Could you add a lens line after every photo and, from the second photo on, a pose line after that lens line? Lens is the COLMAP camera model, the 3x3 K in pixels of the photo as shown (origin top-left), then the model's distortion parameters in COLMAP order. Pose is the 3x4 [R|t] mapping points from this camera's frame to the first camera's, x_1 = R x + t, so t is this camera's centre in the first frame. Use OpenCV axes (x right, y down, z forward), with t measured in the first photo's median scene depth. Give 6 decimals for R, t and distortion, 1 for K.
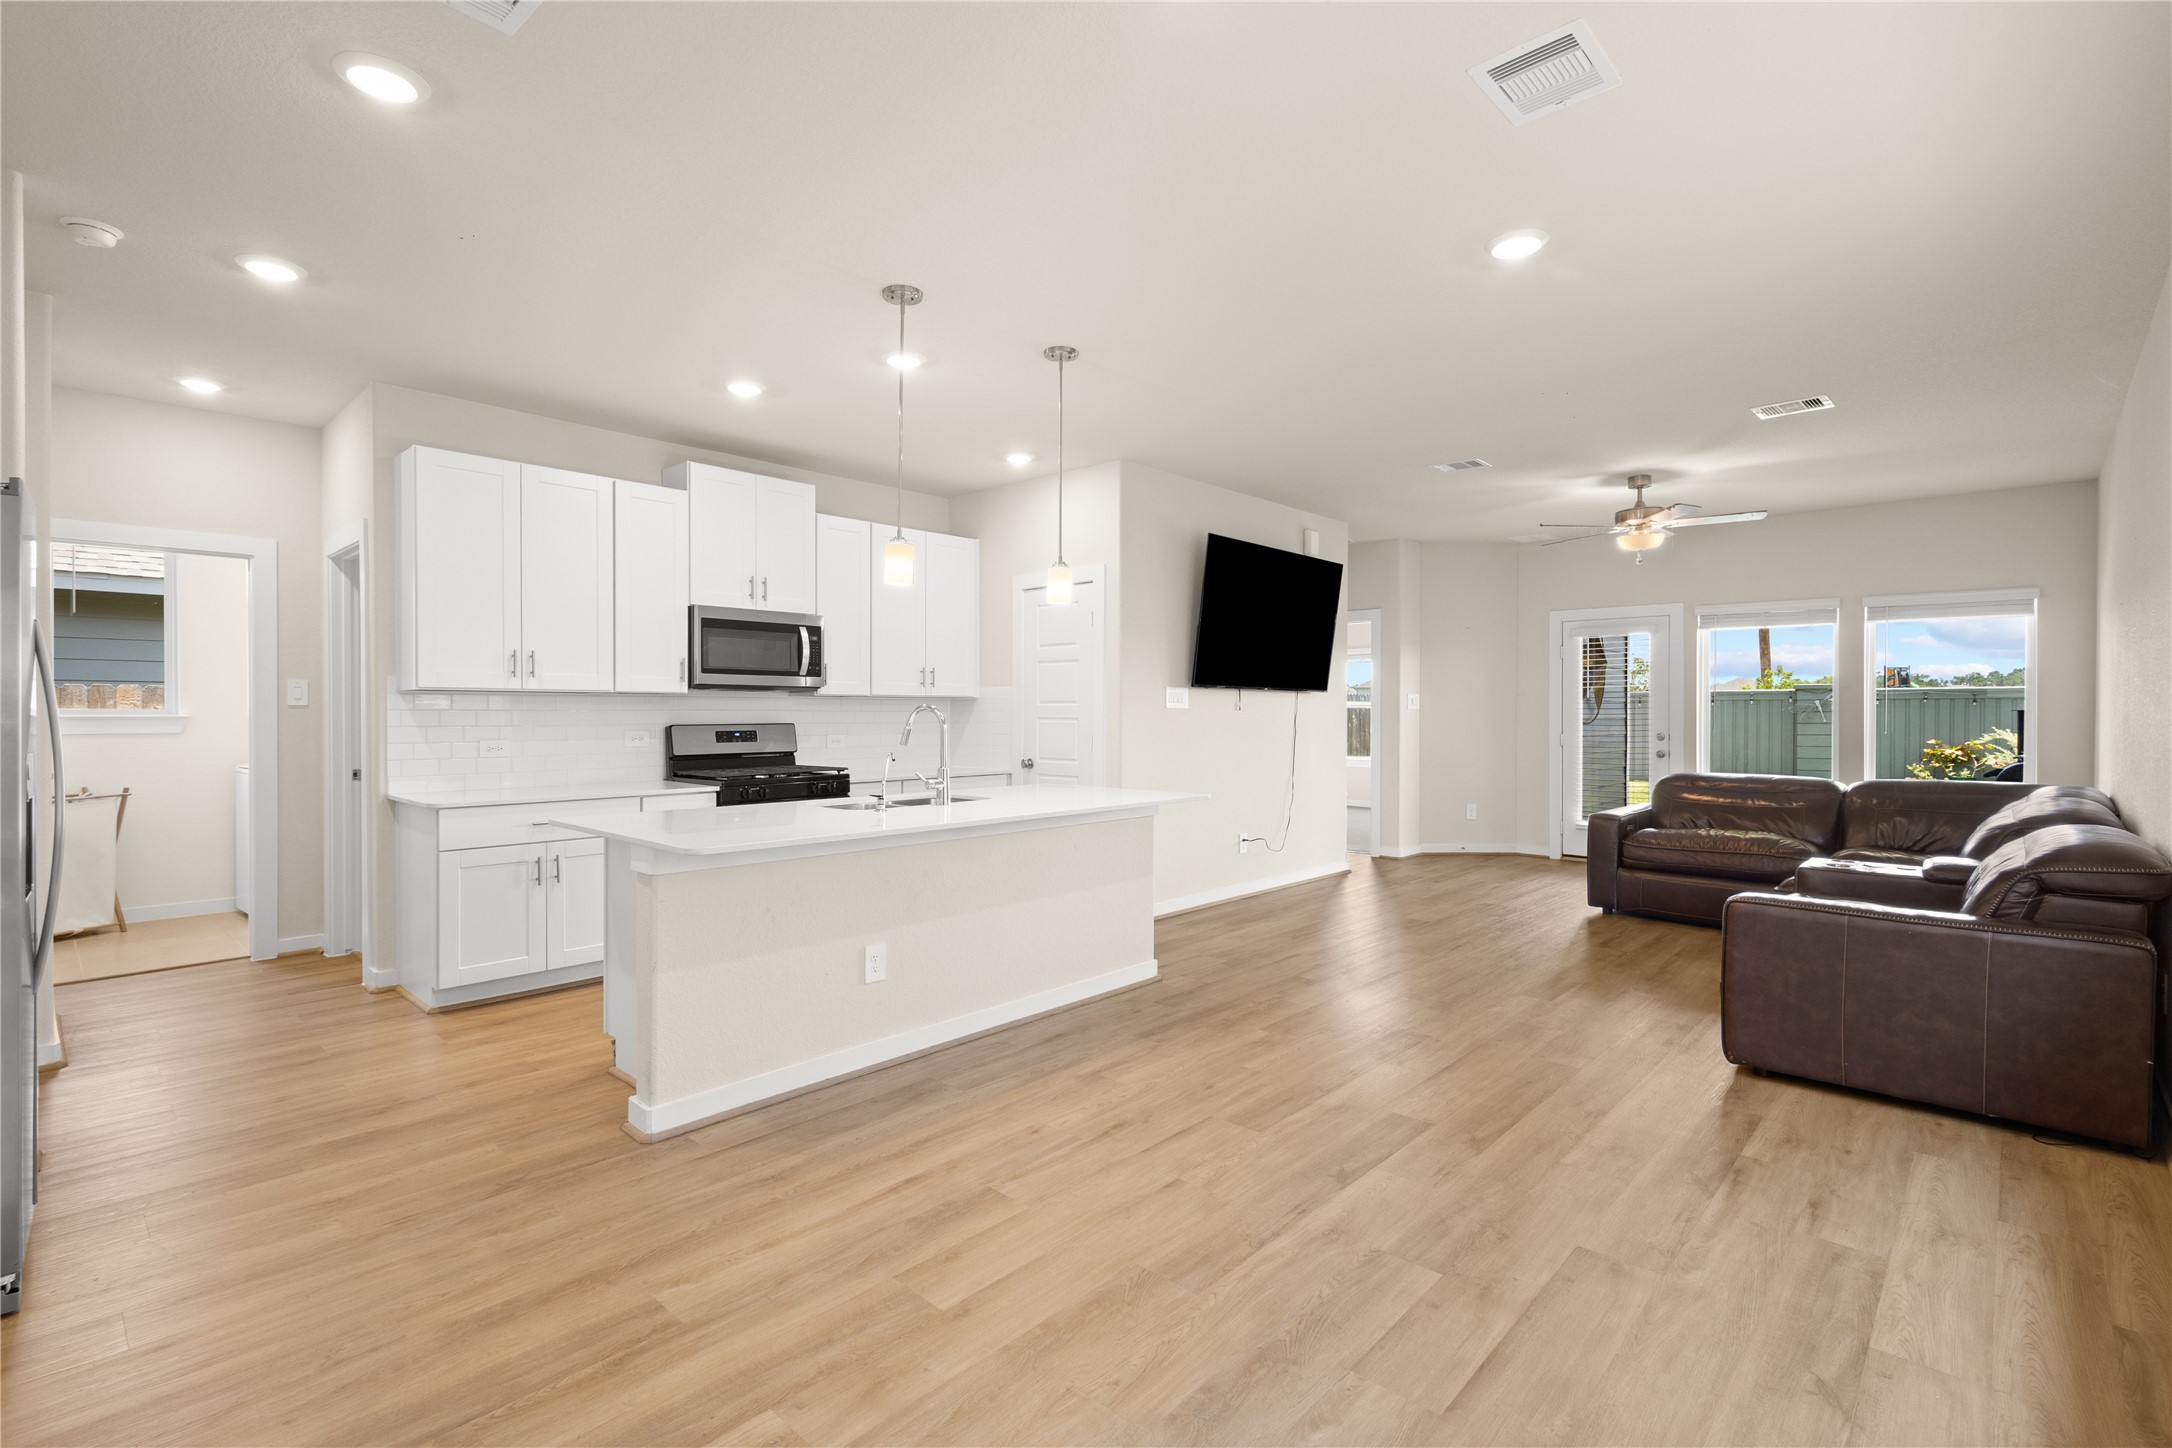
lens RADIAL K [[997.5, 0, 1082.7], [0, 997.5, 723.3], [0, 0, 1]] dist [0.006197, -0.000215]
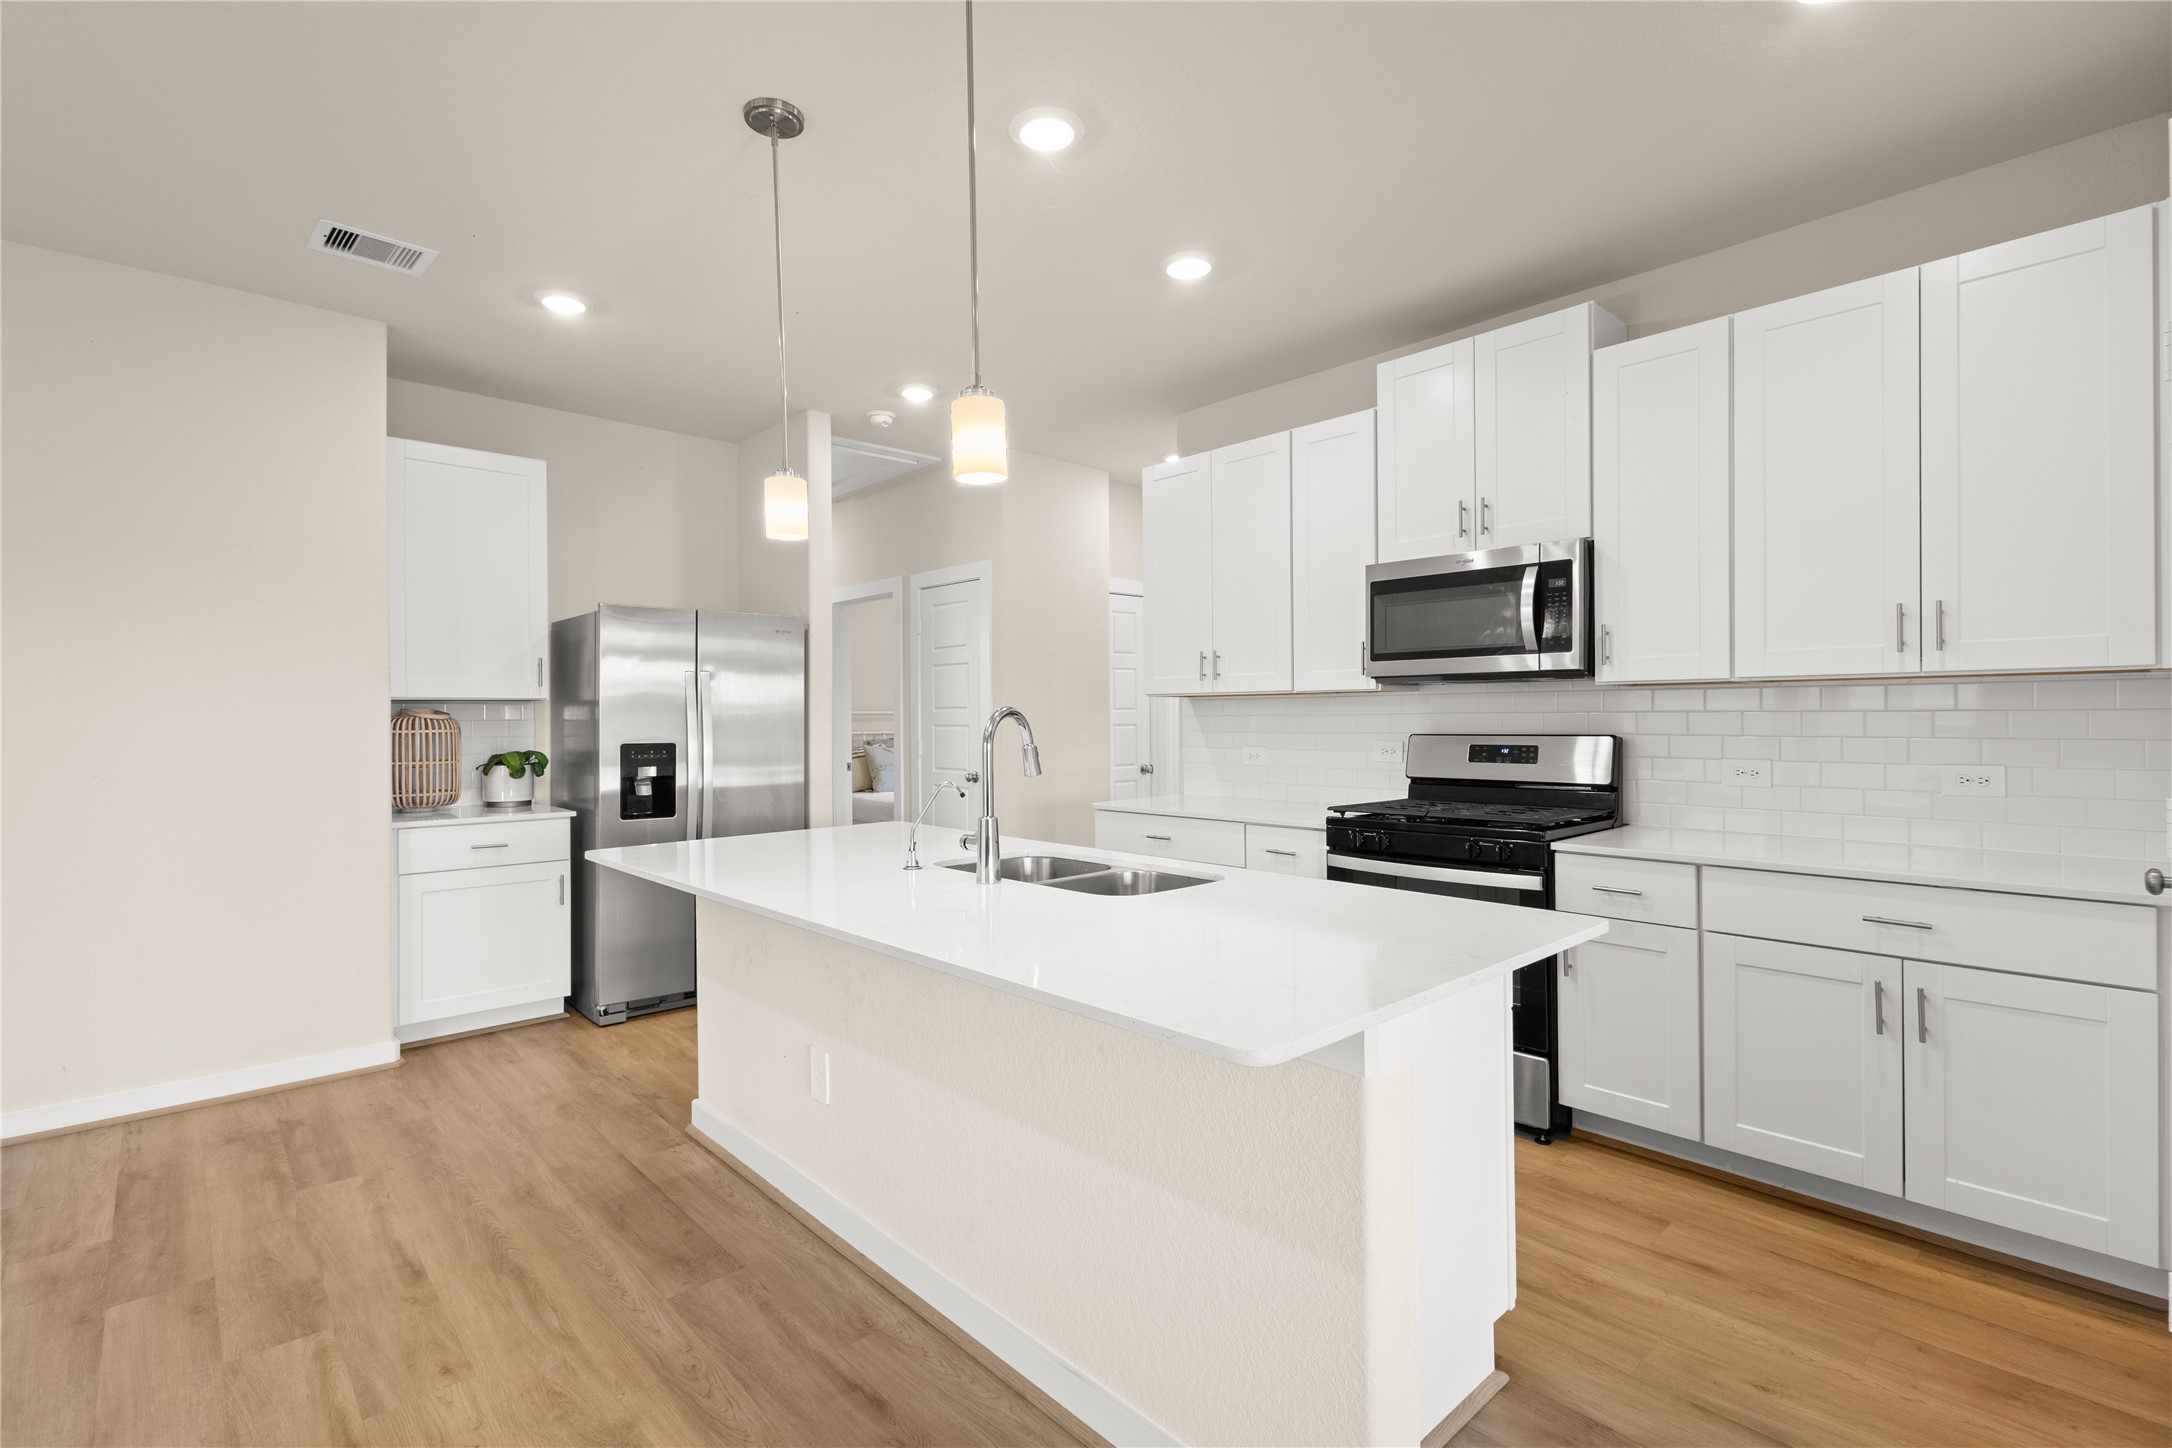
lens RADIAL K [[997.5, 0, 1083.0], [0, 997.5, 714.1], [0, 0, 1]] dist [0.006197, -0.000215]
pose [[-0.079364, -0.002957, -0.996841, 0.272720], [-0.003641, 0.999990, -0.002676, -0.008385], [0.996839, 0.003417, -0.079374, 0.696198]]
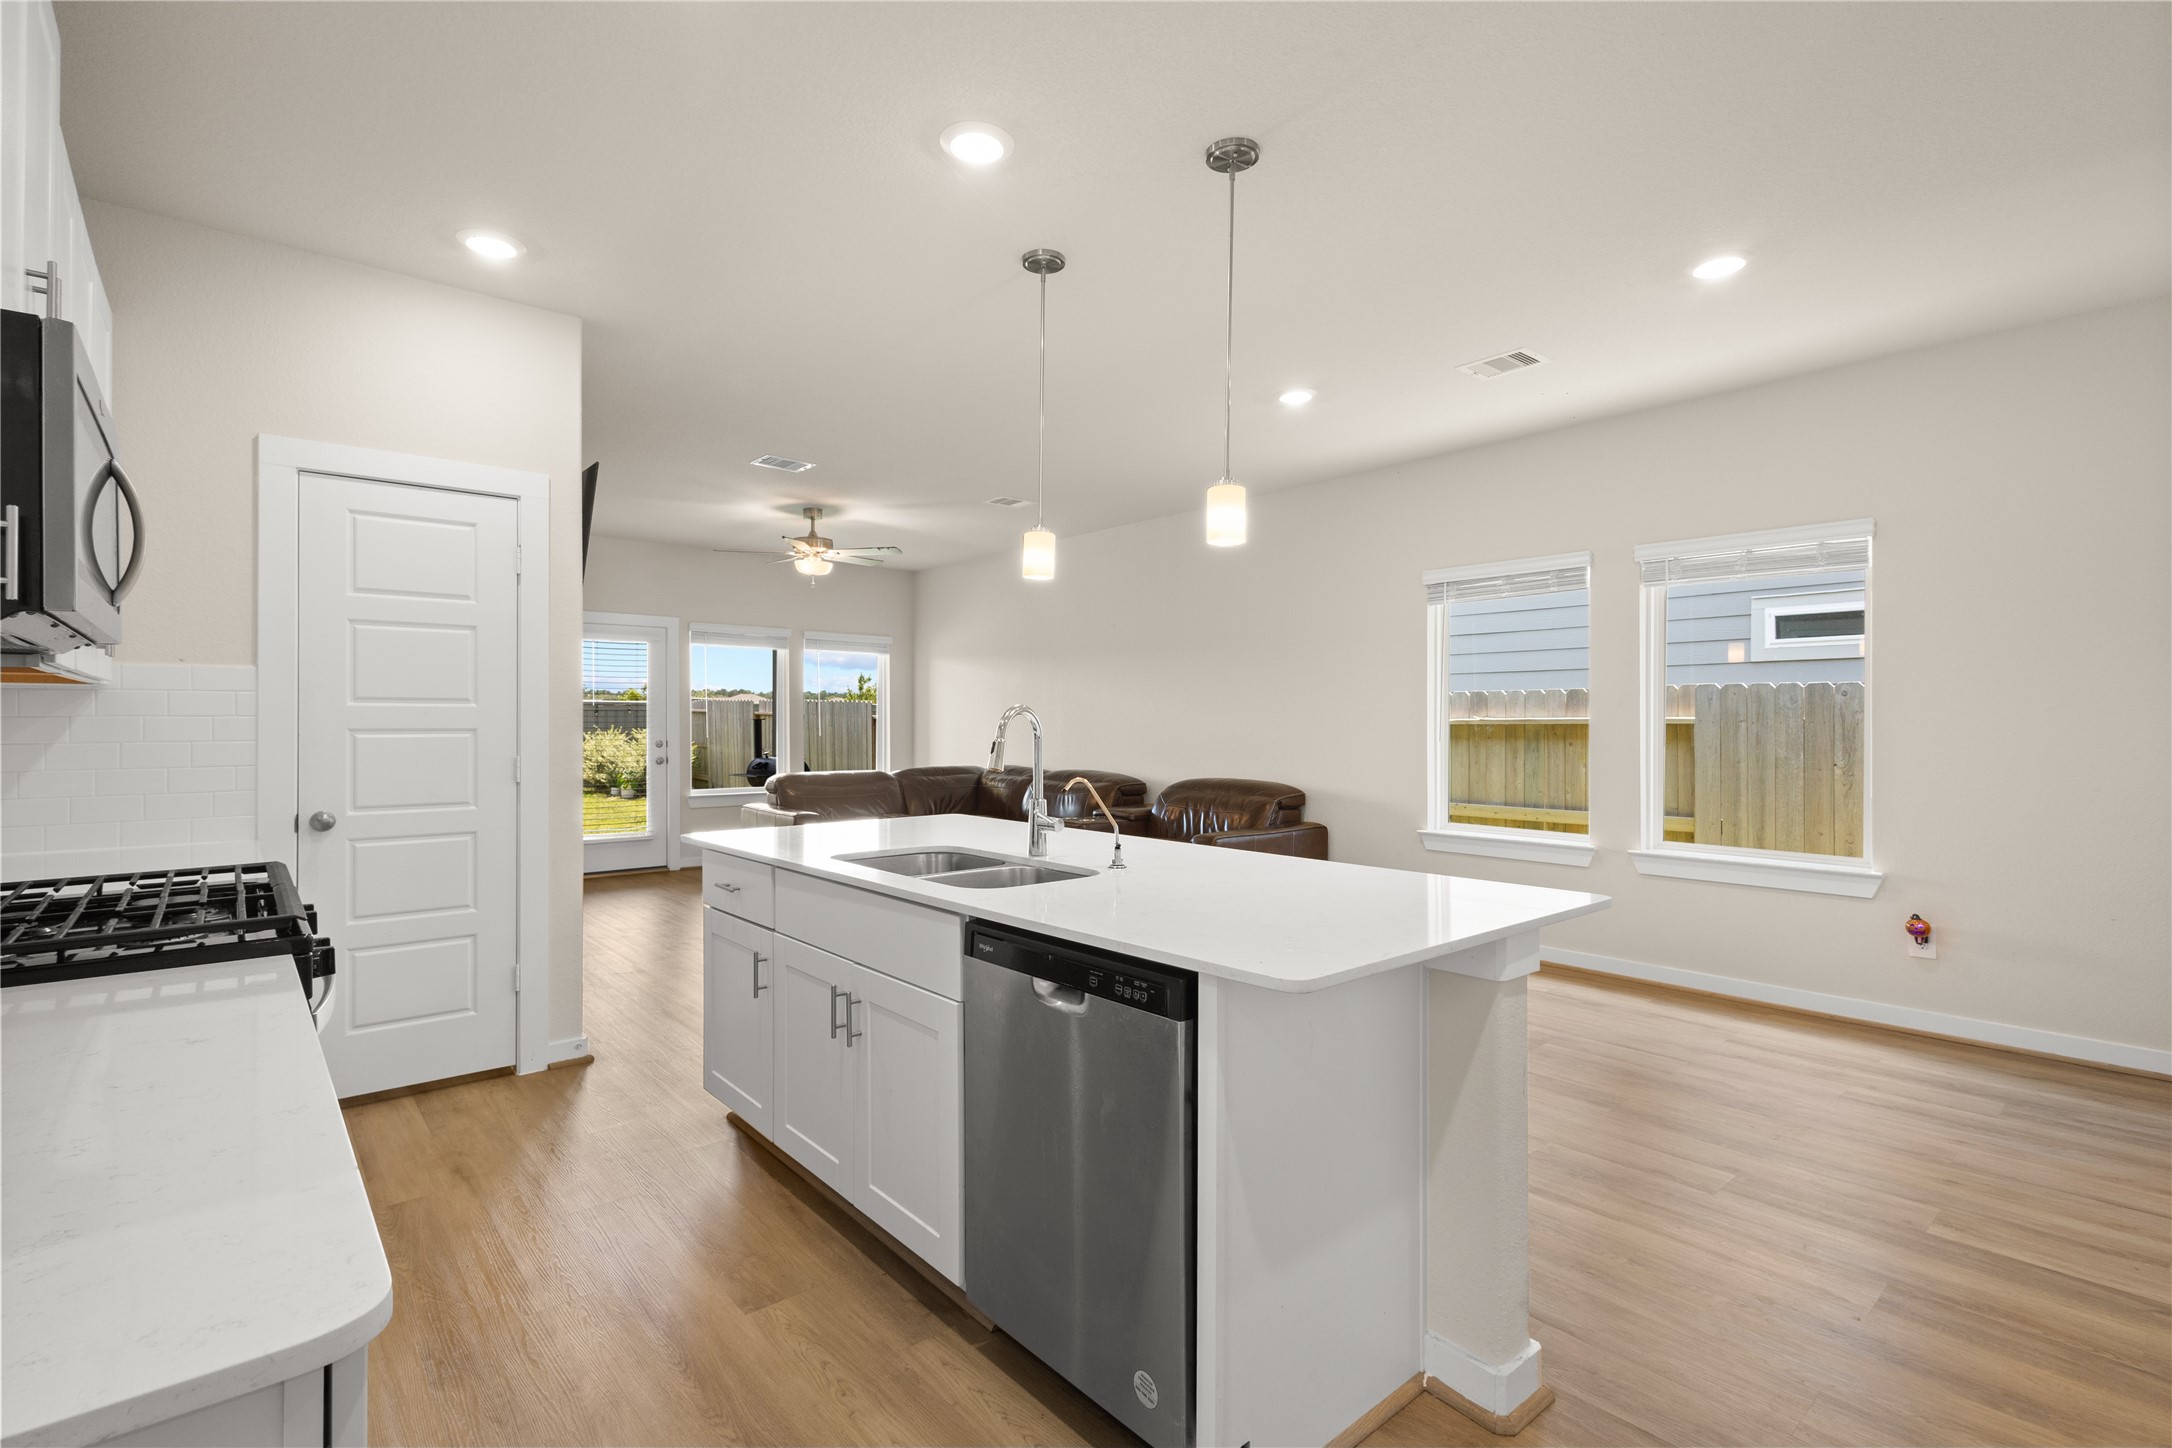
lens RADIAL K [[997.5, 0, 1085.7], [0, 997.5, 736.7], [0, 0, 1]] dist [0.006197, -0.000215]
pose [[0.109186, -0.015528, 0.993900, -0.512956], [0.010774, 0.999838, 0.014437, -0.004745], [-0.993963, 0.009132, 0.109336, 0.566896]]
